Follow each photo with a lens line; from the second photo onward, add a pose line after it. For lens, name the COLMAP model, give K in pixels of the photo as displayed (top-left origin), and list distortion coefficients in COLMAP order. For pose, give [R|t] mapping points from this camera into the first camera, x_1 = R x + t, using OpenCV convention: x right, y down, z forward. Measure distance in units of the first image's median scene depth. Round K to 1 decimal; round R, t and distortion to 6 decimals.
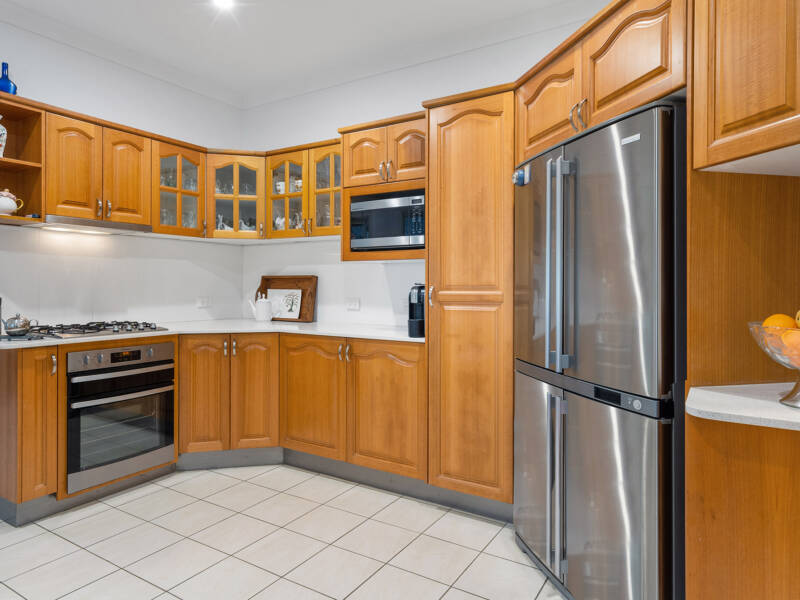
lens RADIAL K [[507.2, 0, 399.8], [0, 507.2, 291.3], [0, 0, 1]] dist [0.002305, -0.001306]
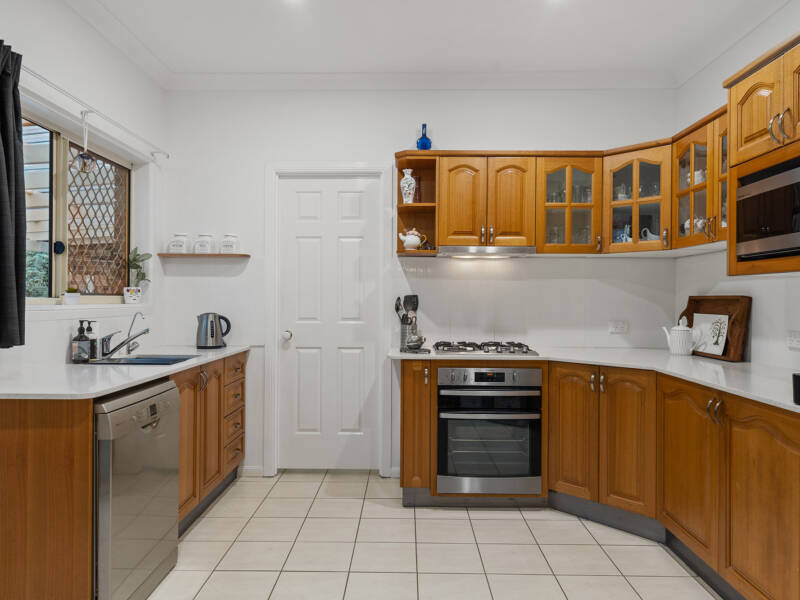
lens RADIAL K [[553.8, 0, 399.4], [0, 553.8, 303.3], [0, 0, 1]] dist [0.008709, -0.001564]
pose [[0.510601, 0.006549, -0.859793, 0.295521], [-0.013502, 0.999909, -0.000403, -0.016406], [0.859712, 0.011814, 0.510643, 0.240675]]
